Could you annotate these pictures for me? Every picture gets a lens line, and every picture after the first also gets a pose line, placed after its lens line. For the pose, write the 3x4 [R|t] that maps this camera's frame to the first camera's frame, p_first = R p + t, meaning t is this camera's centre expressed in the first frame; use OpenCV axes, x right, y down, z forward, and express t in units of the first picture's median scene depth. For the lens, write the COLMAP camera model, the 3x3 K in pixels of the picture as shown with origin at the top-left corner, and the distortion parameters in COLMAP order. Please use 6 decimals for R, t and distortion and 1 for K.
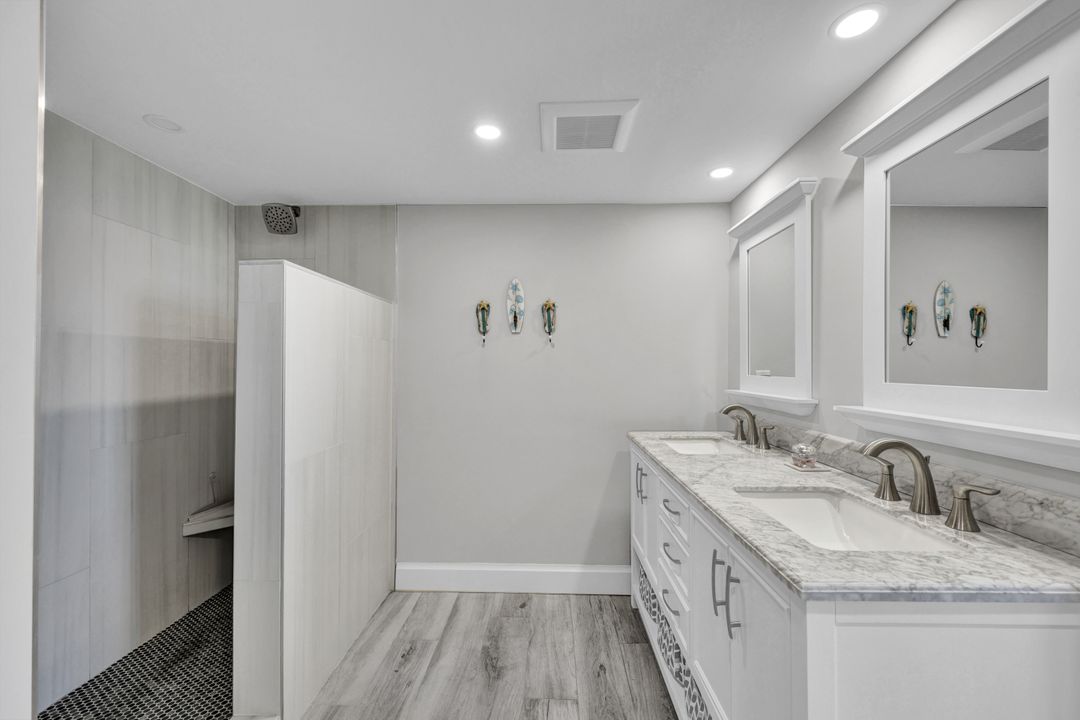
lens RADIAL K [[438.2, 0, 541.1], [0, 438.2, 361.6], [0, 0, 1]] dist [0.004777, -0.000205]
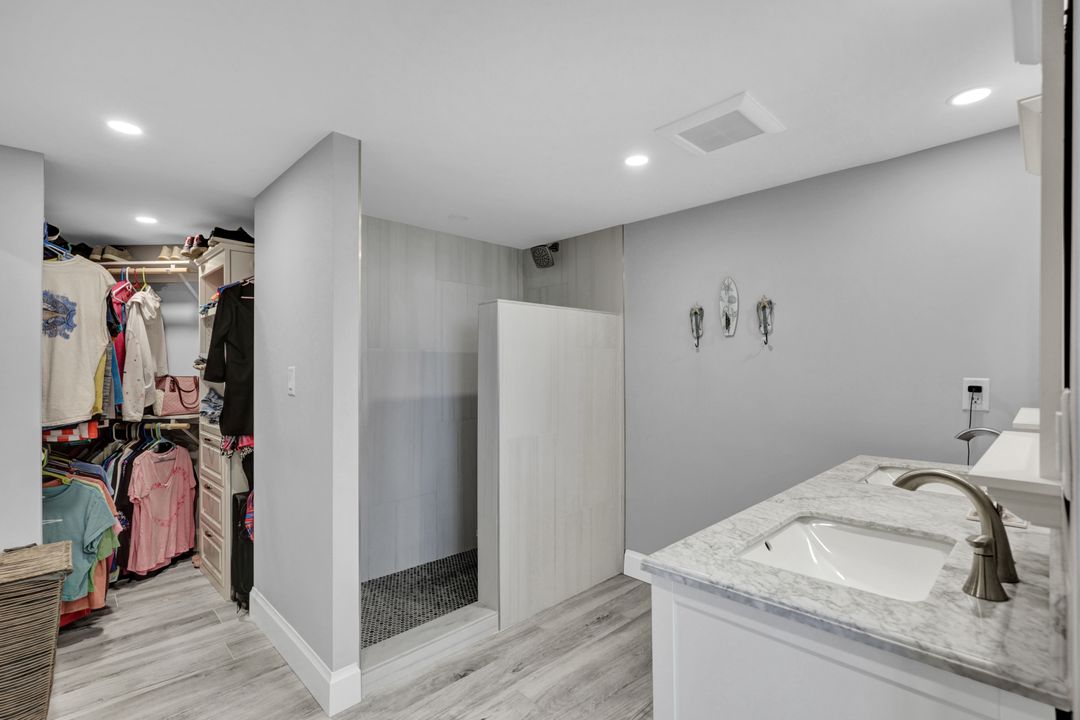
lens RADIAL K [[503.3, 0, 537.1], [0, 503.3, 364.3], [0, 0, 1]] dist [0.001466, 0.000219]
pose [[0.709301, -0.008445, -0.704856, 0.563197], [0.009432, 0.999952, -0.002490, -0.008072], [0.704843, -0.004882, 0.709346, -0.072994]]
